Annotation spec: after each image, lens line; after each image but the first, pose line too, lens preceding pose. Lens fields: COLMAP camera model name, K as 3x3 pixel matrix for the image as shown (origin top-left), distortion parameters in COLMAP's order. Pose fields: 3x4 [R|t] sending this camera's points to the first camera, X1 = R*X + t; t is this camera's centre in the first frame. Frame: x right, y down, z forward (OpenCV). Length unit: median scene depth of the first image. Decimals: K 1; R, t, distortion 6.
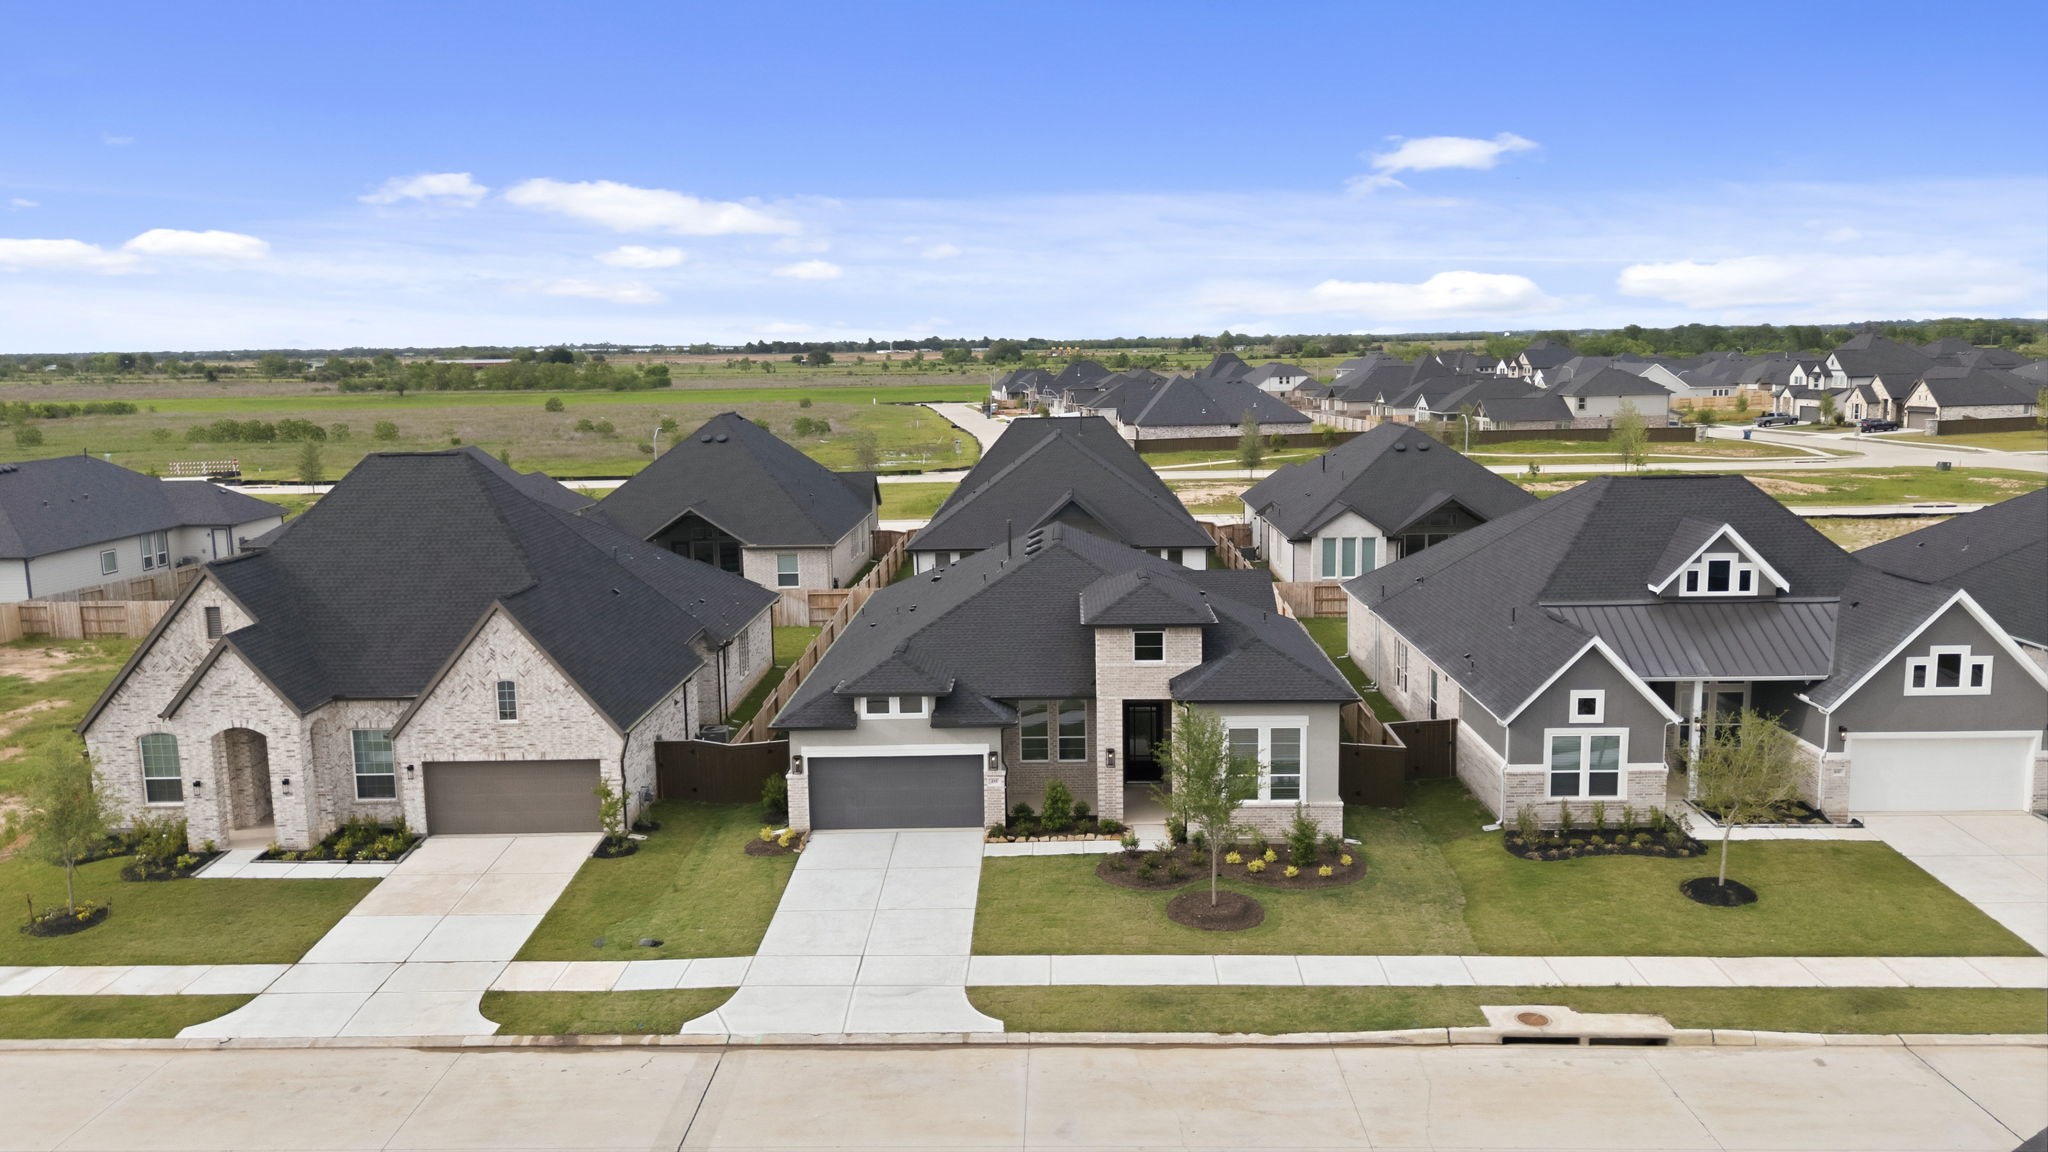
lens RADIAL K [[1503.1, 0, 1029.0], [0, 1503.1, 561.7], [0, 0, 1]] dist [0.067407, -0.047632]
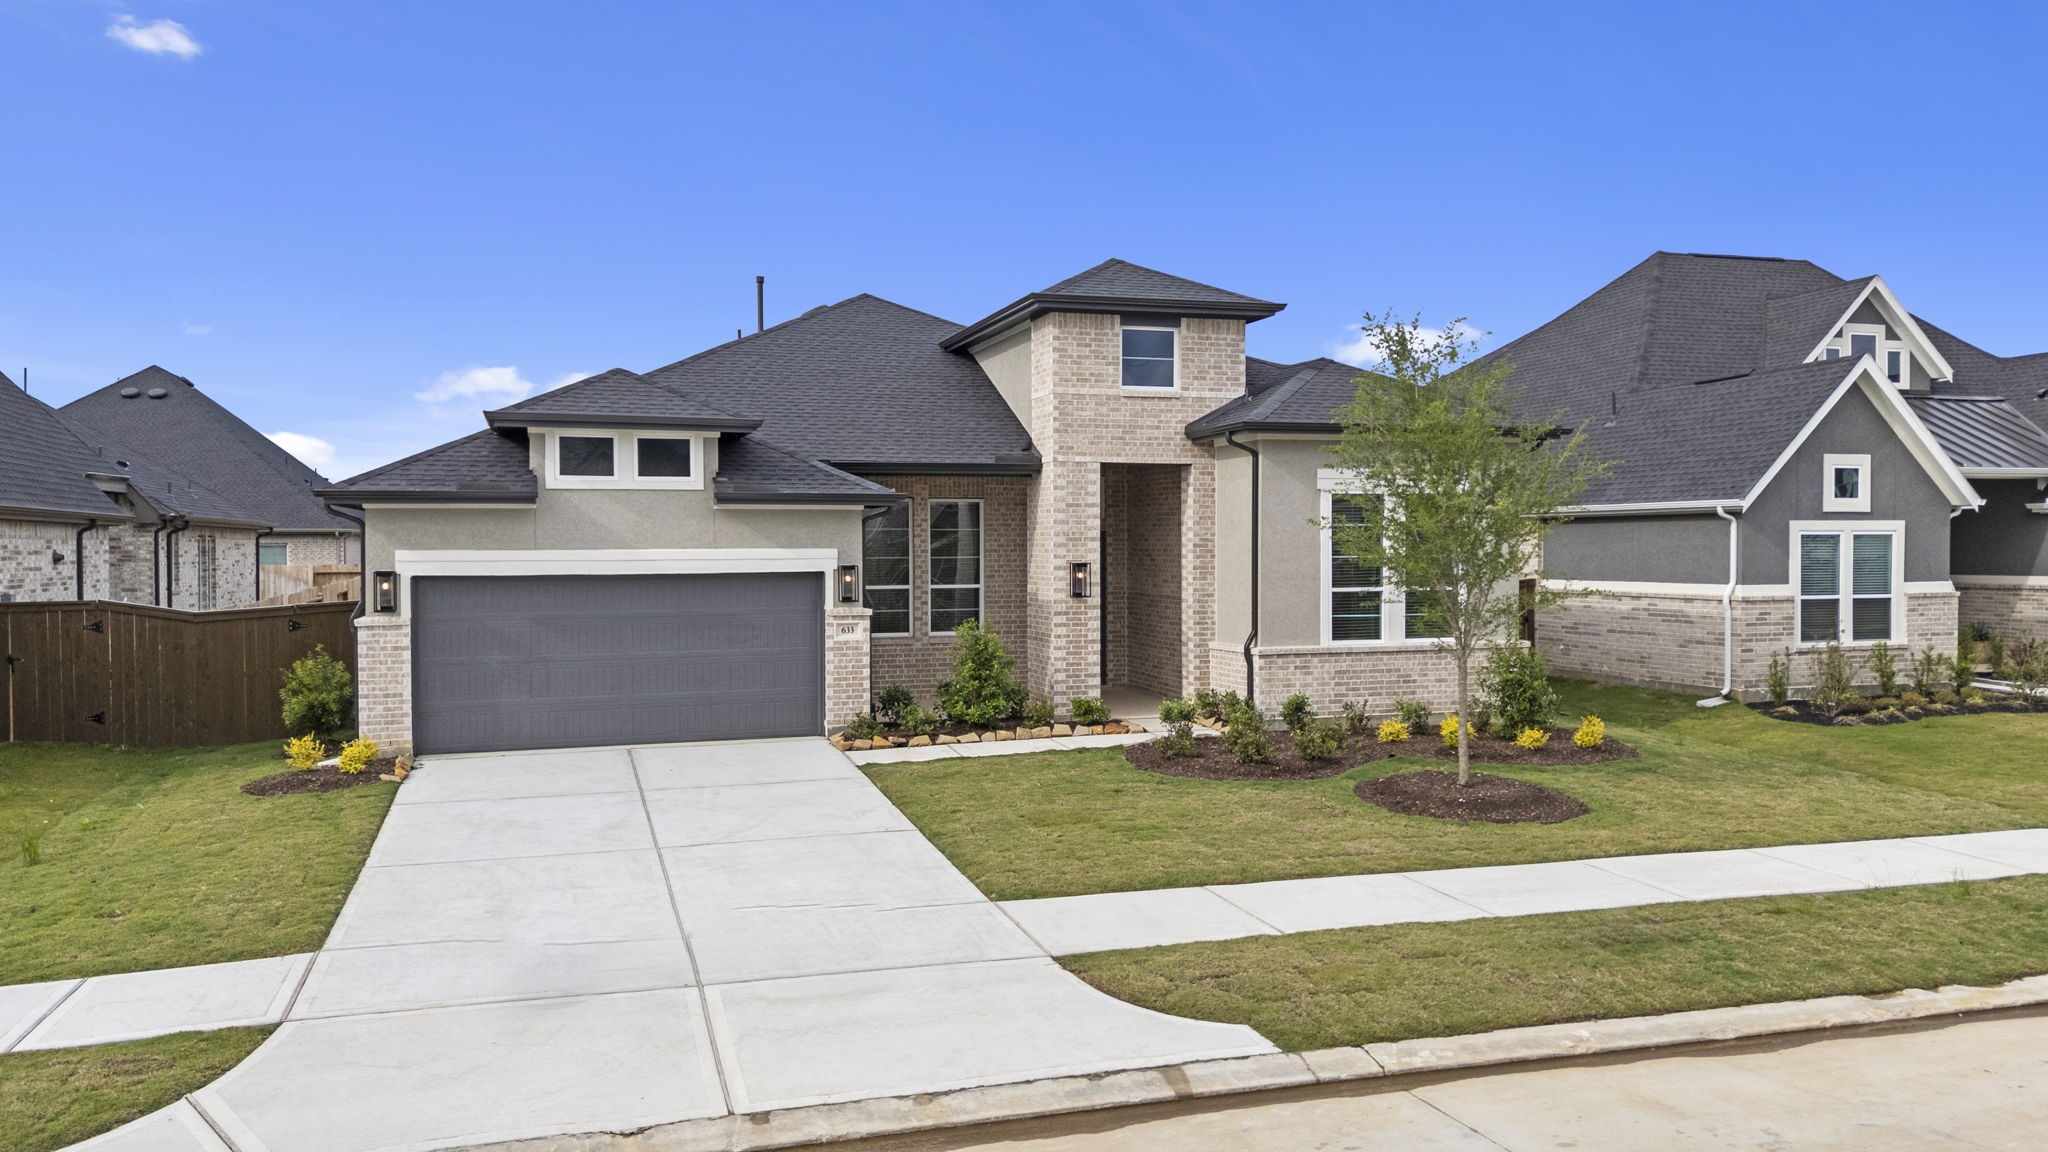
lens RADIAL K [[1503.1, 0, 1038.6], [0, 1503.1, 580.0], [0, 0, 1]] dist [0.067407, -0.047632]
pose [[0.945103, 0.006279, 0.326712, -0.120734], [0.034102, 0.992461, -0.117723, 0.189293], [-0.324988, 0.122402, 0.937764, 0.543599]]
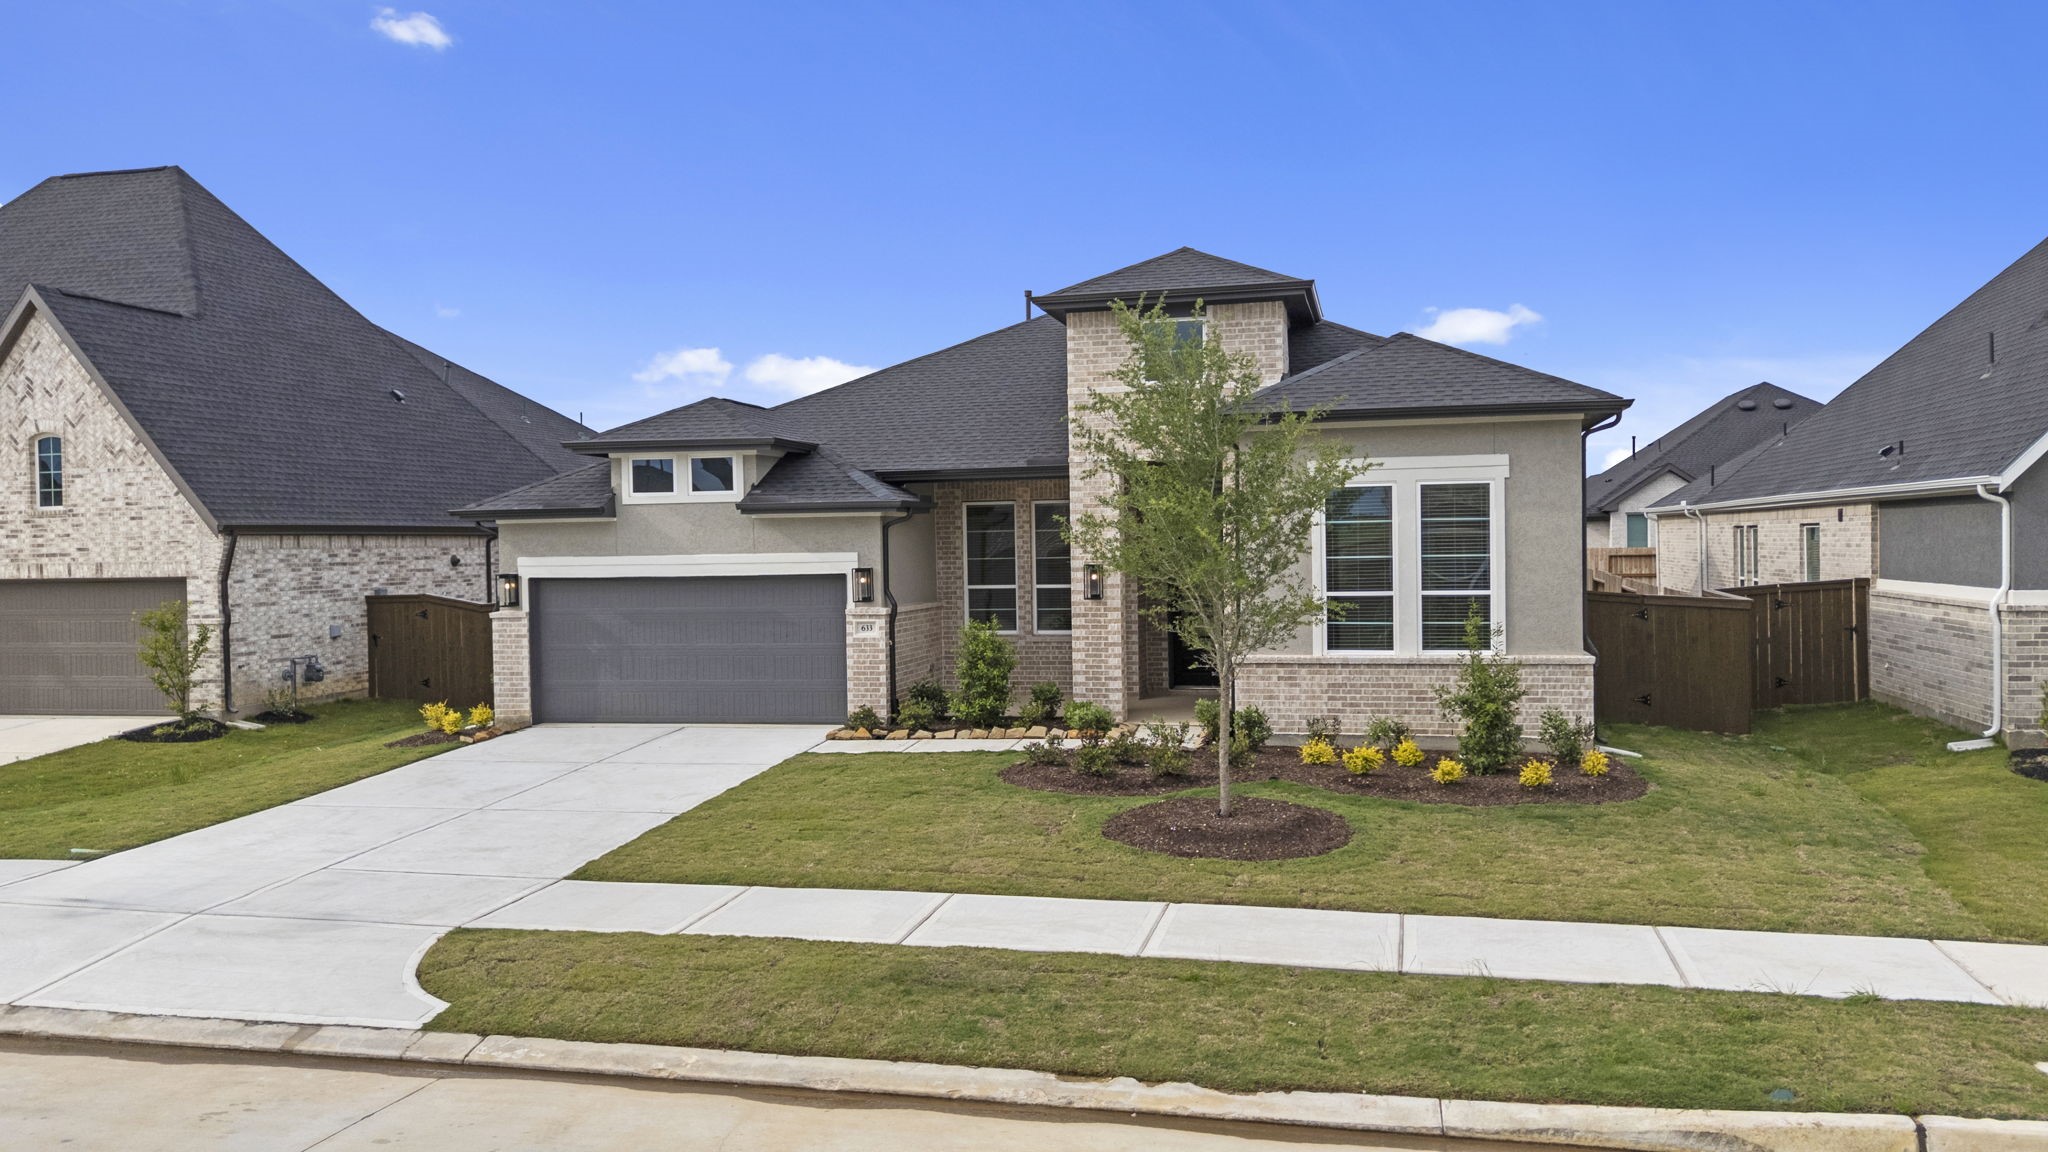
lens RADIAL K [[1503.1, 0, 1030.5], [0, 1503.1, 578.2], [0, 0, 1]] dist [0.067407, -0.047632]
pose [[0.978860, 0.006904, -0.204414, 0.134210], [-0.030295, 0.993300, -0.111523, 0.185559], [0.202274, 0.115358, 0.972511, 0.523050]]
